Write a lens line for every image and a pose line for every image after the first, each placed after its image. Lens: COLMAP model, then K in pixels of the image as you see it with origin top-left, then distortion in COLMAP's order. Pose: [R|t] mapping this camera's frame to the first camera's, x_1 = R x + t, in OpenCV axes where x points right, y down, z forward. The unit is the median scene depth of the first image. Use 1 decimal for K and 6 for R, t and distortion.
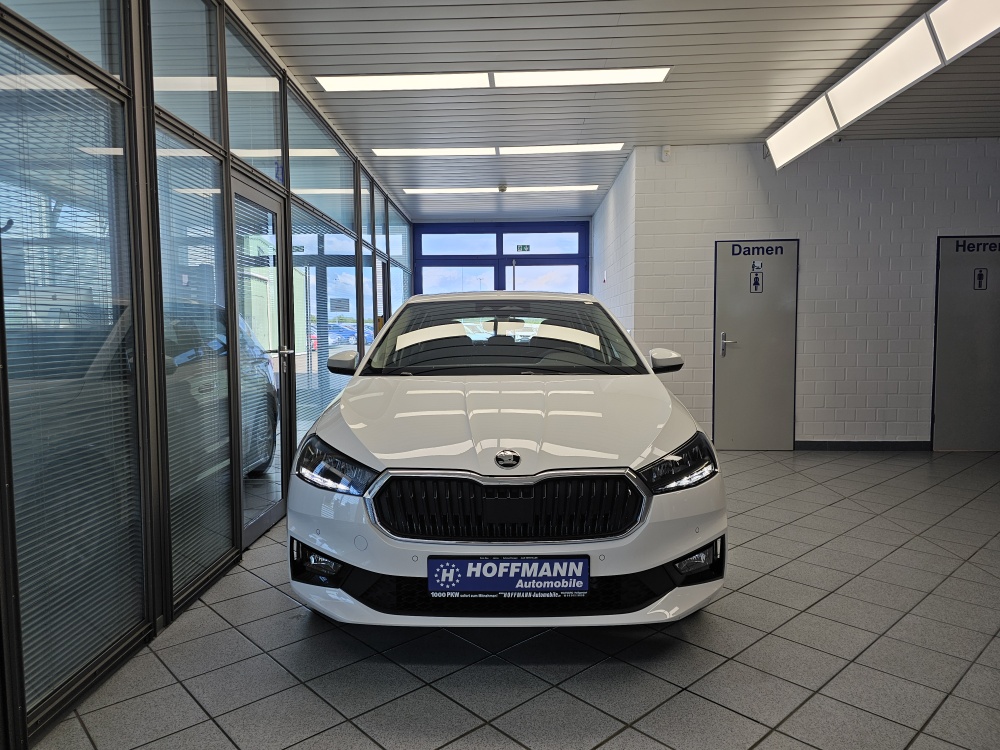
lens RADIAL K [[662.2, 0, 496.9], [0, 662.2, 362.1], [0, 0, 1]] dist [0.070119, -0.076345]
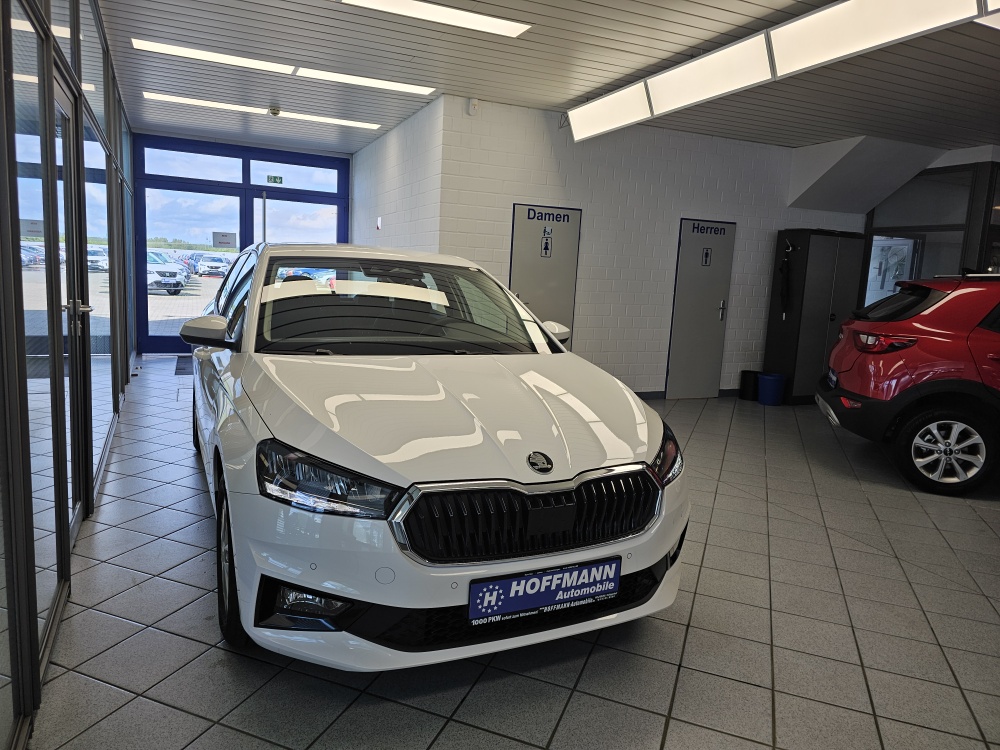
lens RADIAL K [[662.2, 0, 496.9], [0, 662.2, 362.1], [0, 0, 1]] dist [0.070119, -0.076345]
pose [[0.899261, -0.004419, 0.437390, -0.440173], [-0.035433, 0.995927, 0.082912, -0.065979], [-0.435975, -0.090057, 0.895442, 0.222770]]
